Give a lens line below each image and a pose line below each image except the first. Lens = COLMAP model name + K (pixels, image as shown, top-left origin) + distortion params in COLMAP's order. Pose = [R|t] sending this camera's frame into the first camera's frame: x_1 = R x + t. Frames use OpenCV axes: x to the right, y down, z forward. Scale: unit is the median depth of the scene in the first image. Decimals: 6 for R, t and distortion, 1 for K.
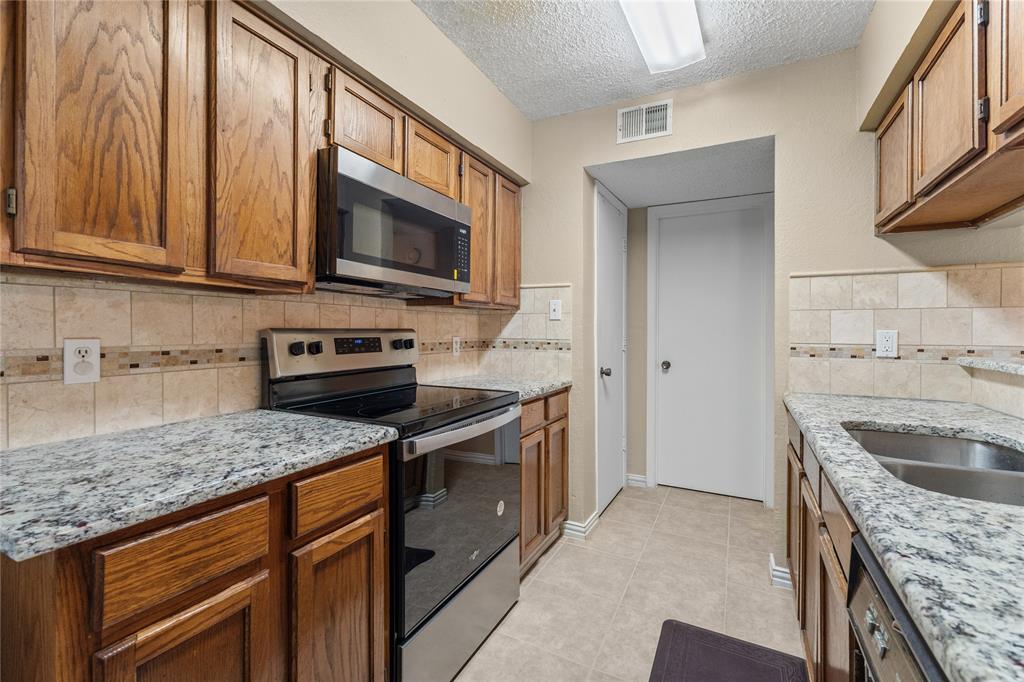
lens RADIAL K [[435.3, 0, 517.3], [0, 435.3, 337.2], [0, 0, 1]] dist [0.008061, -0.000812]
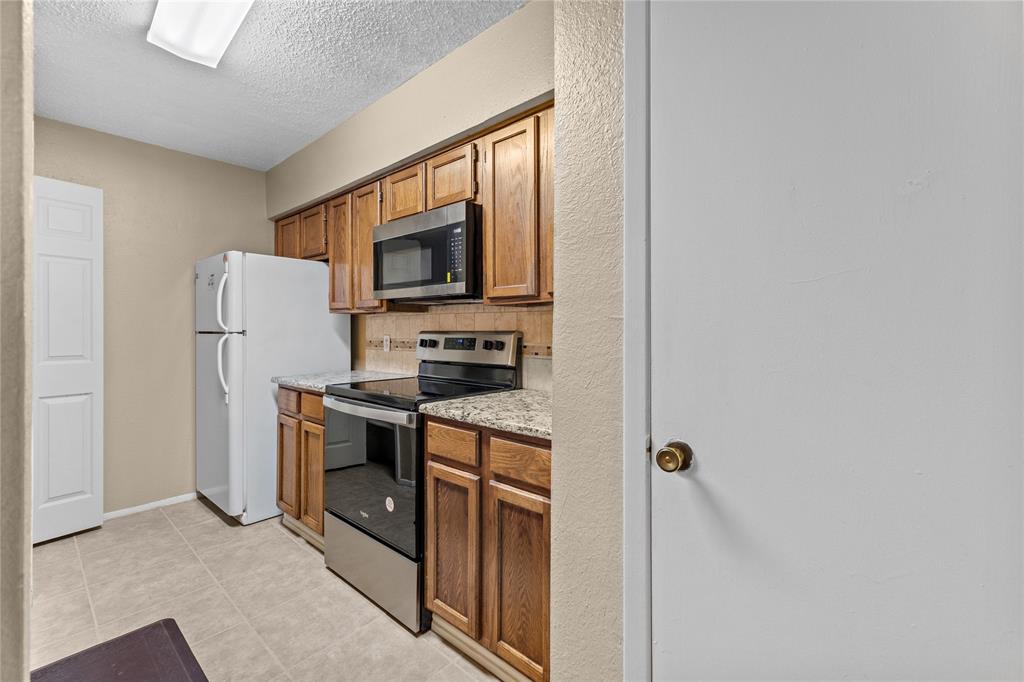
lens RADIAL K [[435.3, 0, 503.7], [0, 435.3, 336.7], [0, 0, 1]] dist [0.008061, -0.000812]
pose [[-0.262517, 0.007411, -0.964899, 0.869766], [-0.019158, 0.999733, 0.012891, -0.021868], [0.964737, 0.021869, -0.262305, 1.496195]]
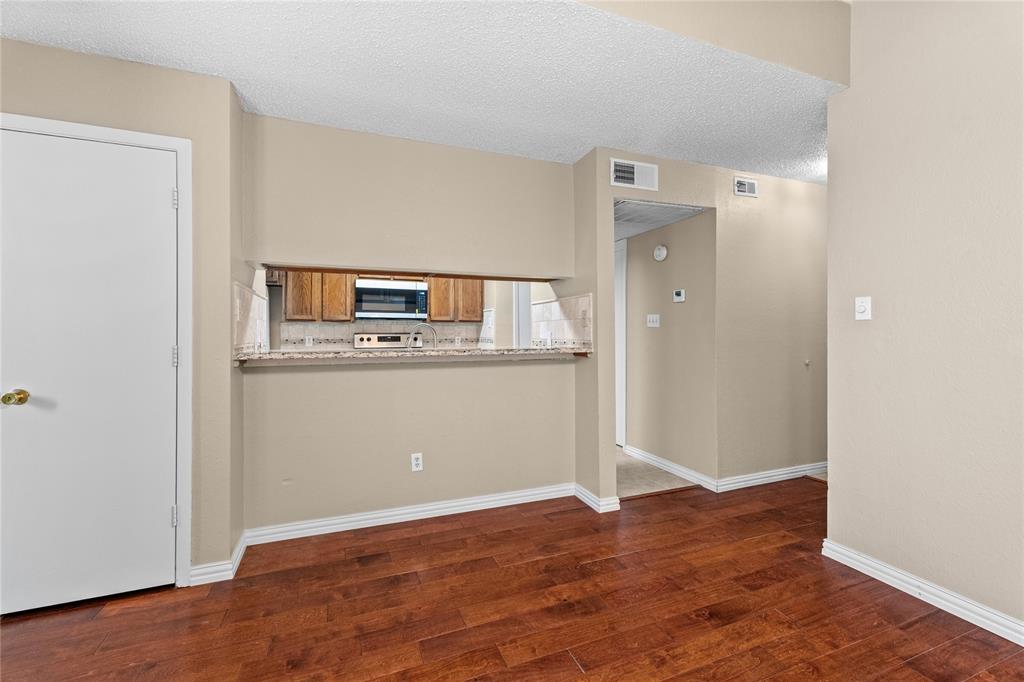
lens RADIAL K [[435.3, 0, 510.9], [0, 435.3, 332.2], [0, 0, 1]] dist [0.008061, -0.000812]
pose [[0.765758, -0.000765, -0.643129, 2.017423], [-0.007351, 0.999924, -0.009942, -0.002476], [0.643087, 0.012341, 0.765694, -0.612631]]
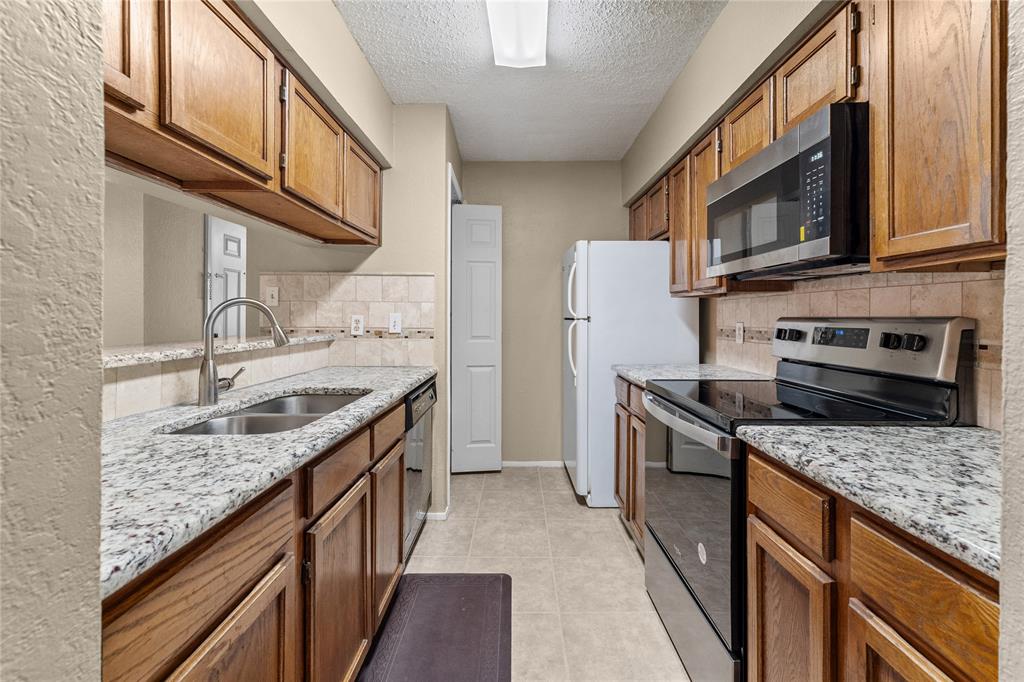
lens RADIAL K [[435.3, 0, 517.0], [0, 435.3, 318.6], [0, 0, 1]] dist [0.008061, -0.000812]
pose [[-0.890211, -0.004974, -0.455522, 0.579888], [-0.013828, 0.999775, 0.016107, -0.021950], [0.455339, 0.020638, -0.890079, 1.494355]]
